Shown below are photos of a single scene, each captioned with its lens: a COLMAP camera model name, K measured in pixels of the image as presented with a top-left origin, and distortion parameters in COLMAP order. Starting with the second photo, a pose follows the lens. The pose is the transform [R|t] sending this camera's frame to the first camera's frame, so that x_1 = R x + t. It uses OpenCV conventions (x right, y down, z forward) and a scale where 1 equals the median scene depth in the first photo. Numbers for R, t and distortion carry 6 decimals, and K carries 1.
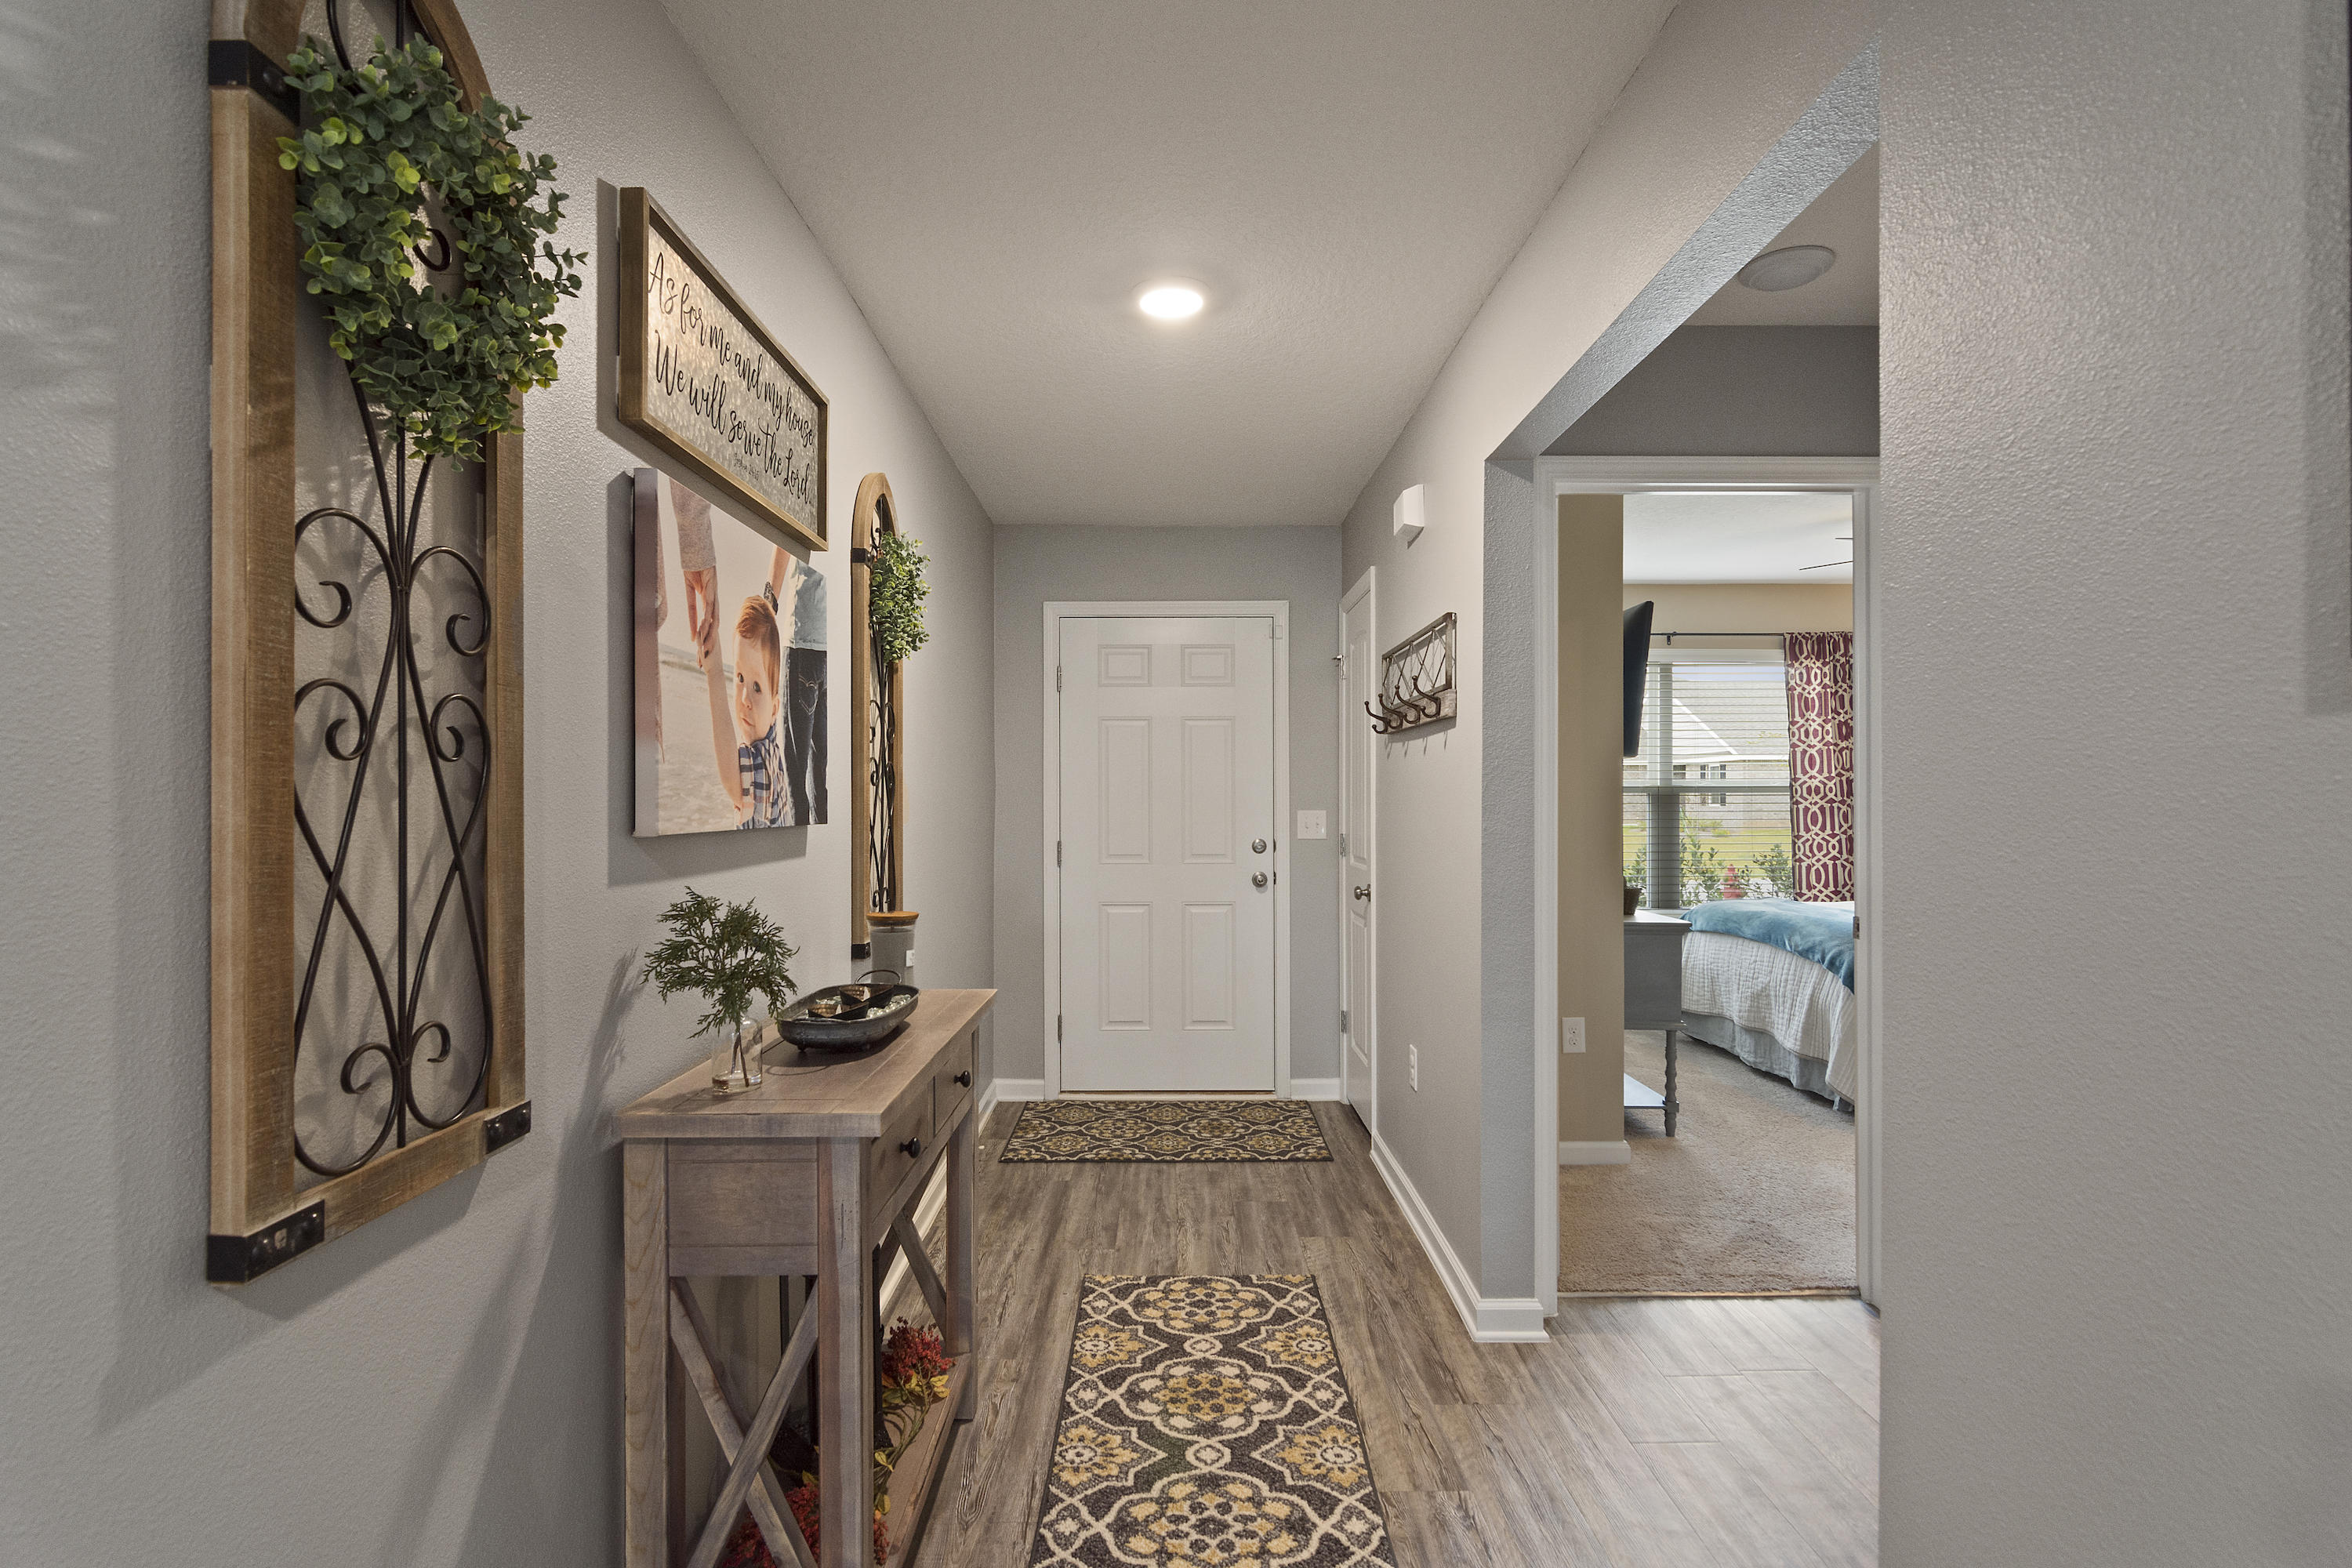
lens RADIAL K [[1157.0, 0, 1174.7], [0, 1157.0, 821.5], [0, 0, 1]] dist [-0.001397, 0.000400]
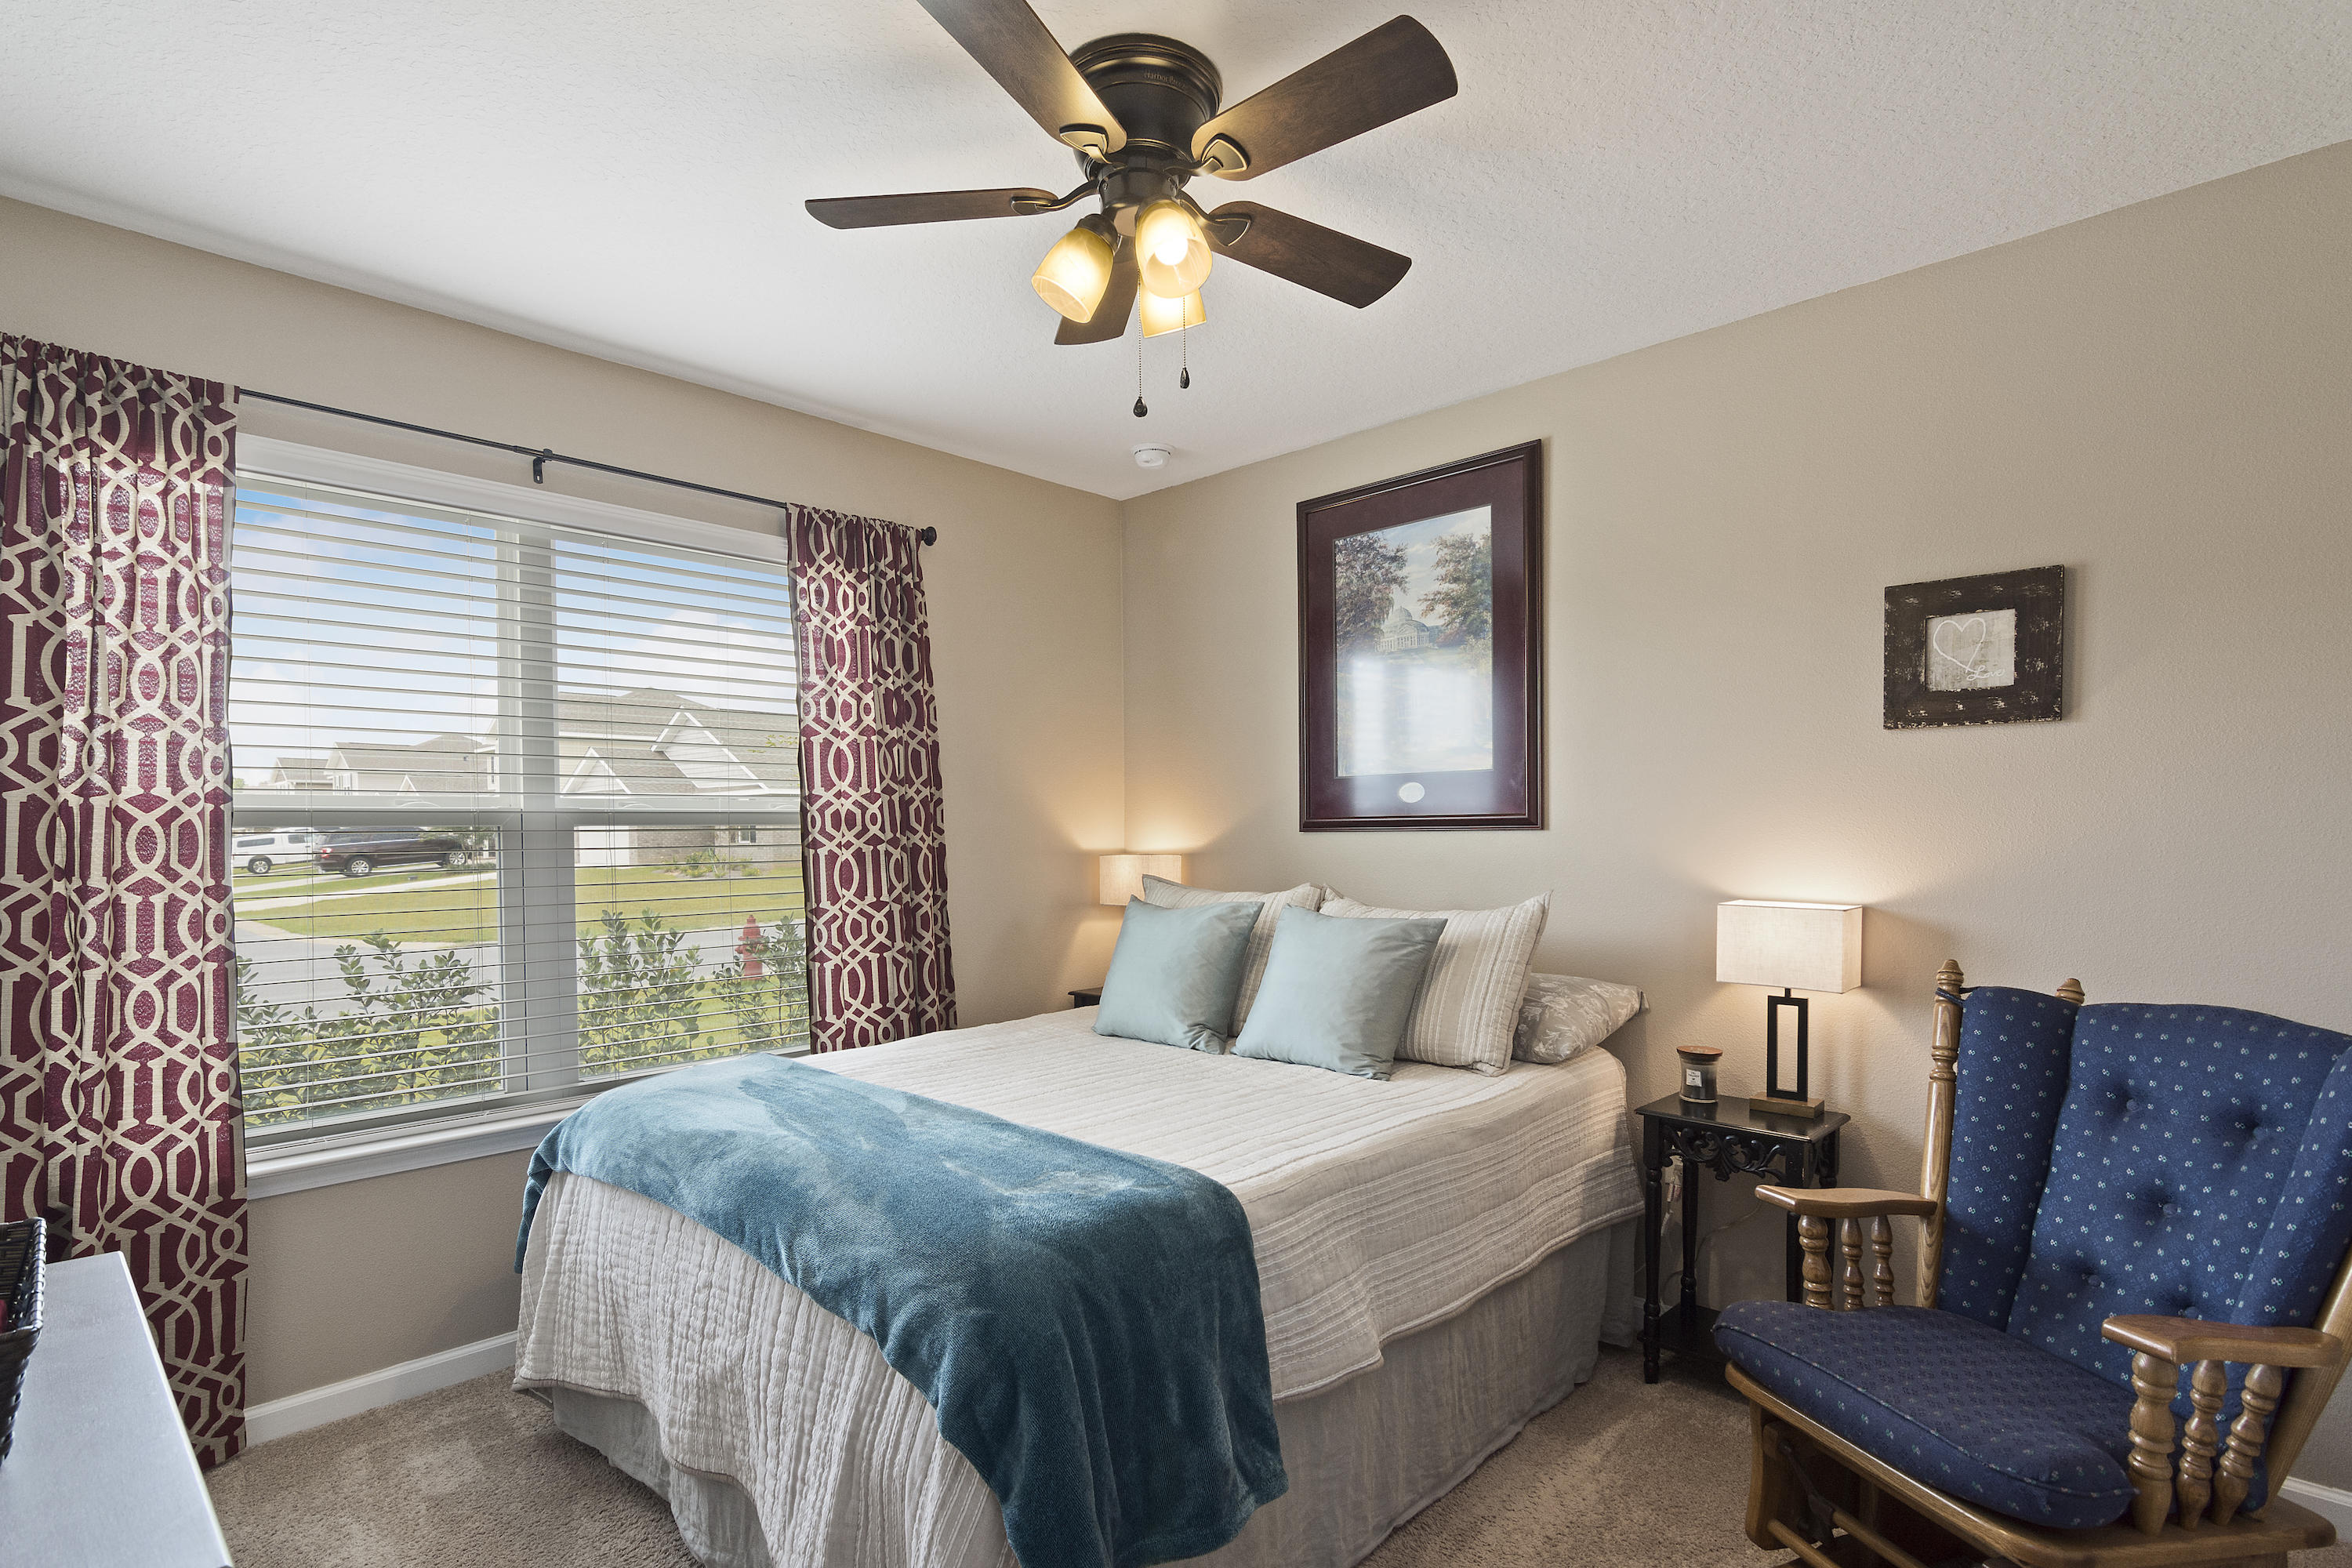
lens RADIAL K [[1157.0, 0, 1174.7], [0, 1157.0, 821.5], [0, 0, 1]] dist [-0.001397, 0.000400]
pose [[0.705371, 0.001764, 0.708836, 0.291343], [0.017202, 0.999660, -0.019605, -0.013593], [-0.708630, 0.026022, 0.705101, 0.532961]]
